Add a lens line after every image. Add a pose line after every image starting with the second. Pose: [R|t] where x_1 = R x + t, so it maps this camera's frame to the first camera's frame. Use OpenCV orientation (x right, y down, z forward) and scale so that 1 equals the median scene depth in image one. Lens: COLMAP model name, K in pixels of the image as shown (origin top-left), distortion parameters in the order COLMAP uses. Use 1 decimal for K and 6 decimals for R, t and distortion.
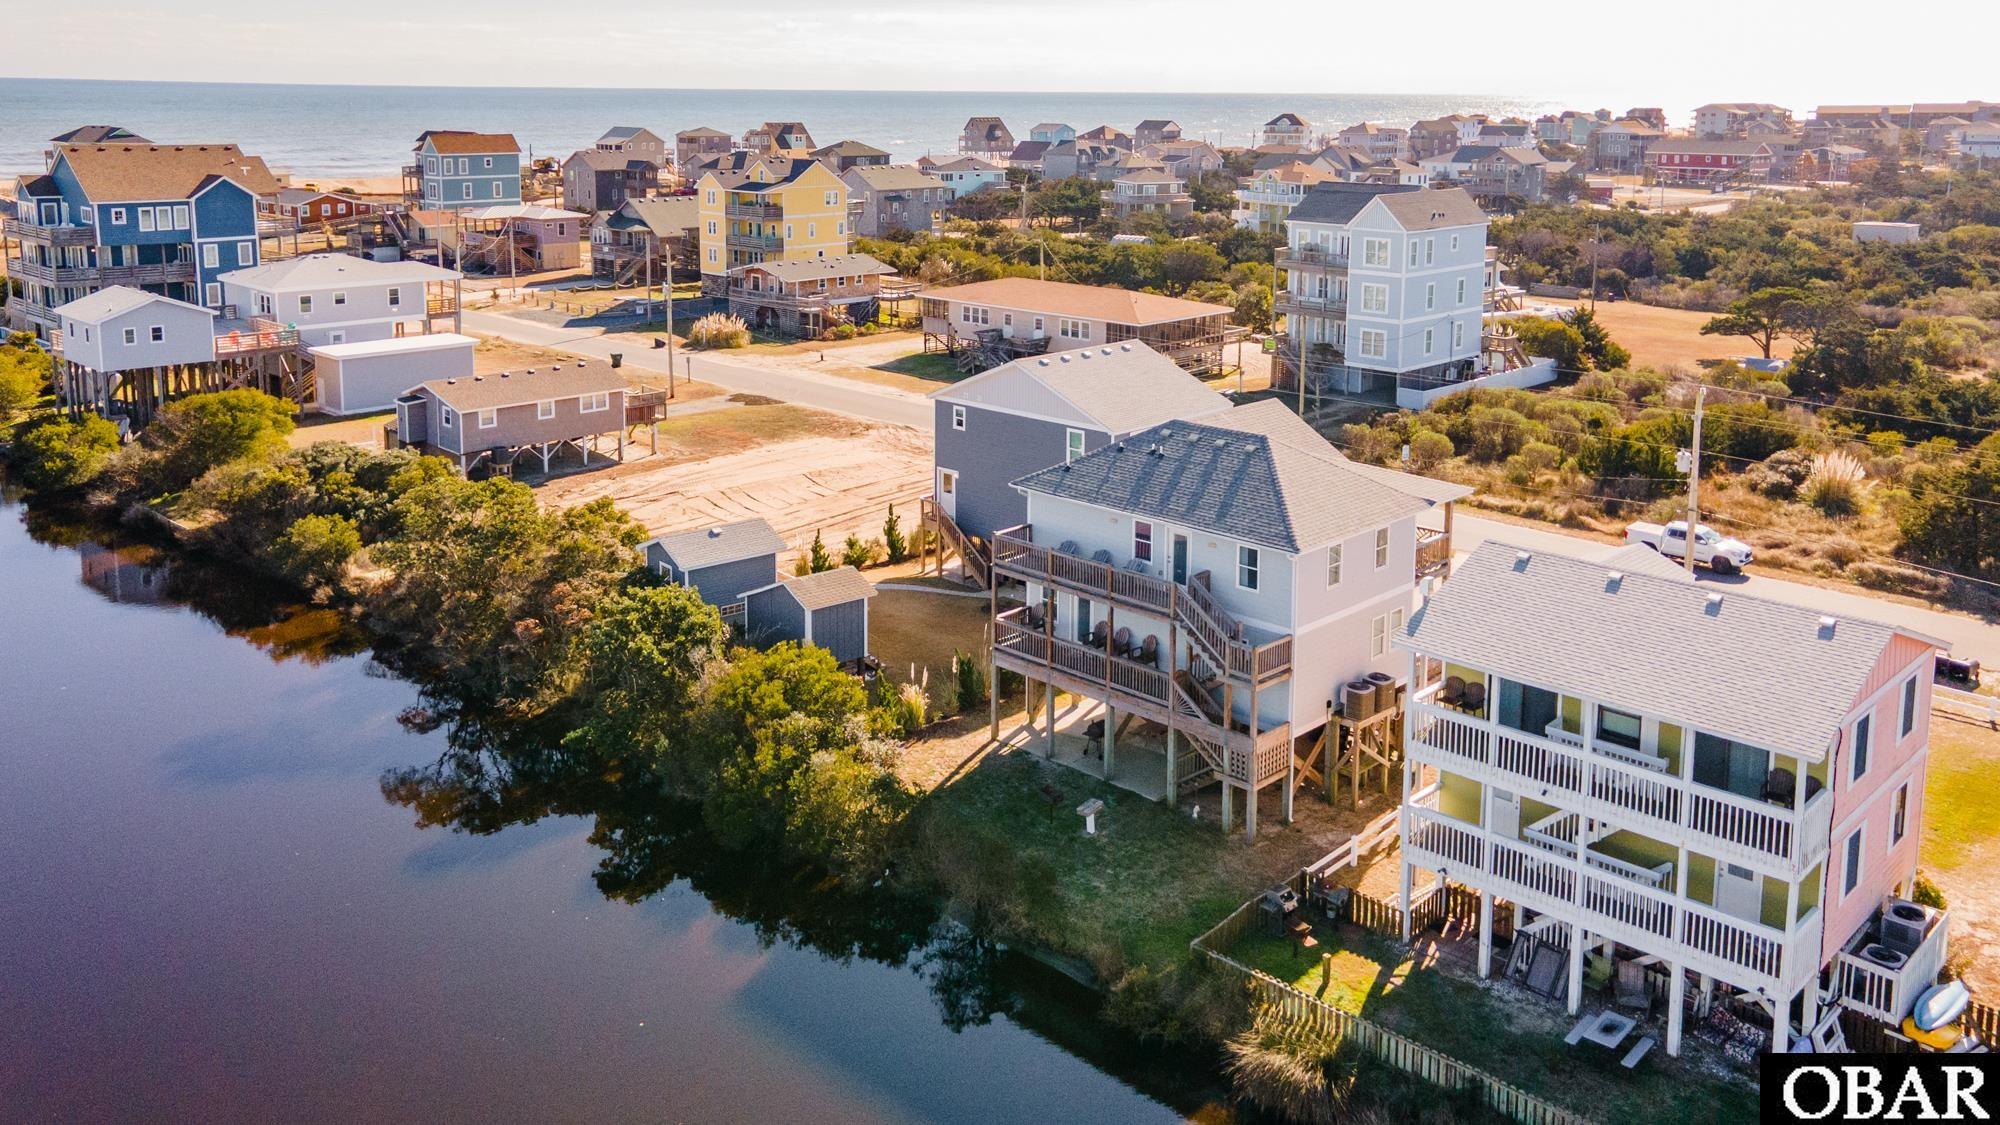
lens RADIAL K [[1531.7, 0, 995.8], [0, 1531.7, 551.1], [0, 0, 1]] dist [0.011256, 0.001570]
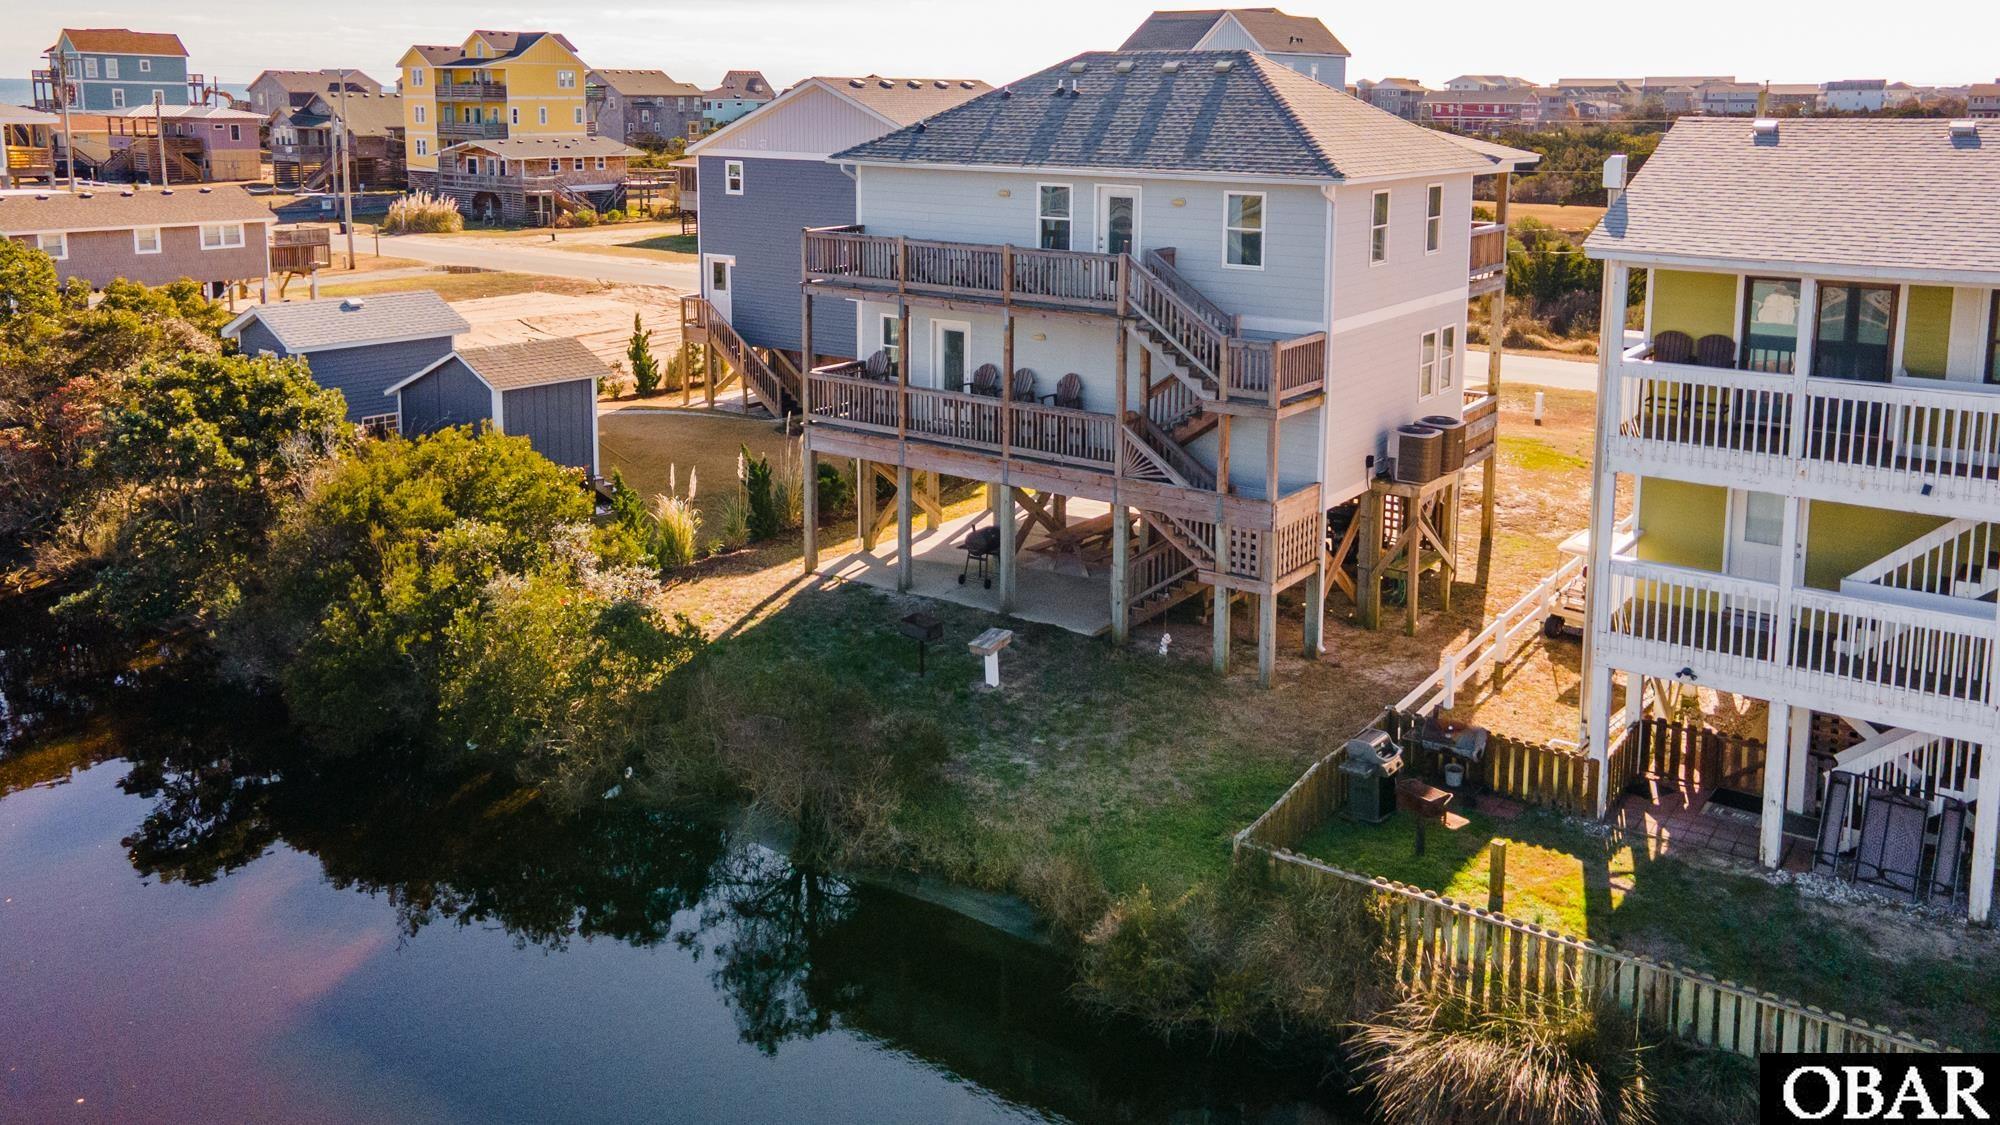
lens RADIAL K [[1335.6, 0, 1012.2], [0, 1335.6, 574.9], [0, 0, 1]] dist [0.015738, 0.003256]
pose [[0.981182, -0.019112, 0.192136, -0.026461], [0.024458, 0.999376, -0.025491, 0.151194], [-0.191528, 0.029711, 0.981037, 0.488519]]
